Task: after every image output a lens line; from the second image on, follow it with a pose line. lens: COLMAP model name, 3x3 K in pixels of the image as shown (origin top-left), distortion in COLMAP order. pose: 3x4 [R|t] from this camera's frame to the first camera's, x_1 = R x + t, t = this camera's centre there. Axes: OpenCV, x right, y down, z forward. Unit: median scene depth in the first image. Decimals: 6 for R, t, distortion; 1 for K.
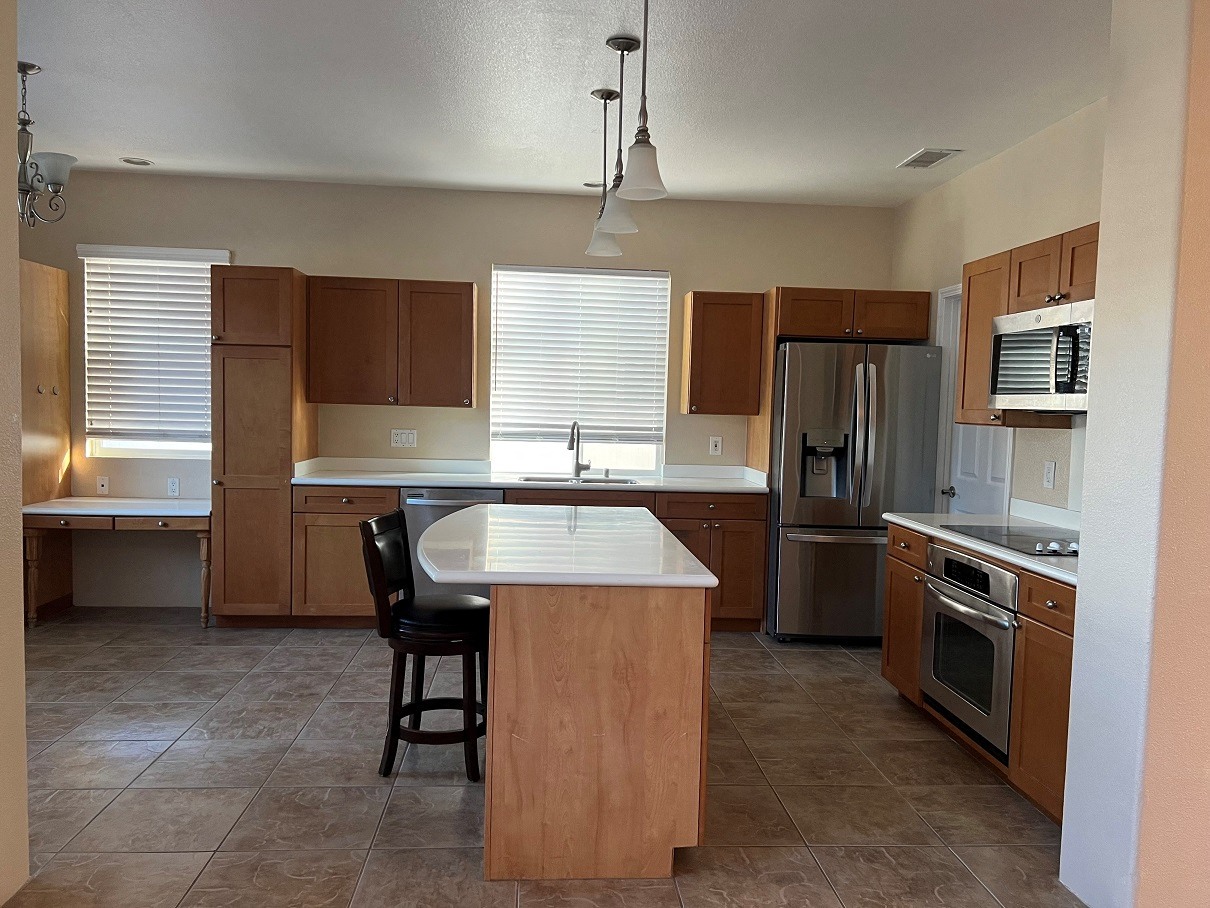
lens RADIAL K [[918.5, 0, 605.0], [0, 918.5, 454.0], [0, 0, 1]] dist [0.006381, -0.003061]
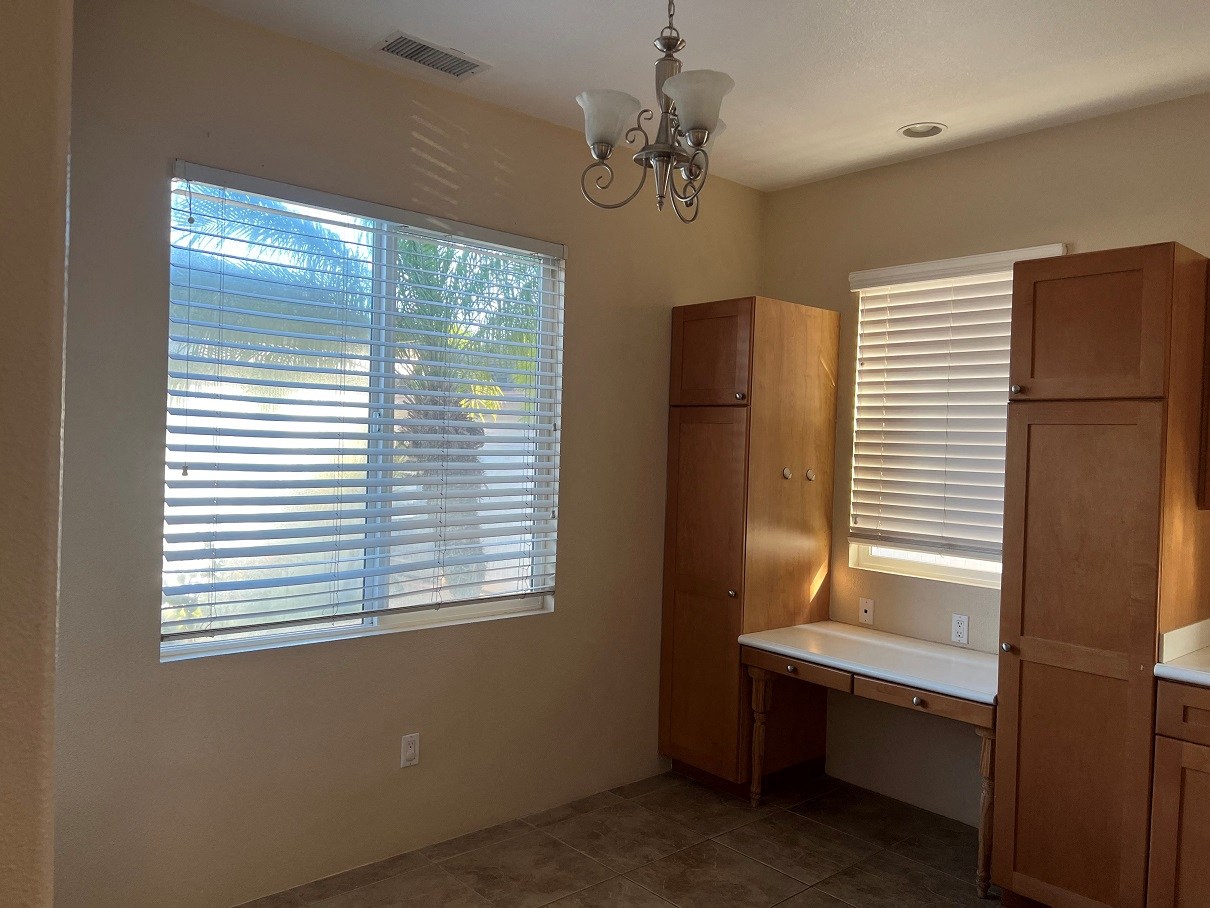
lens RADIAL K [[918.5, 0, 605.0], [0, 918.5, 454.0], [0, 0, 1]] dist [0.006381, -0.003061]
pose [[0.612172, 0.003225, -0.790718, -0.128561], [-0.062304, 0.997079, -0.044169, -0.045034], [0.788266, 0.076304, 0.610585, 0.448476]]
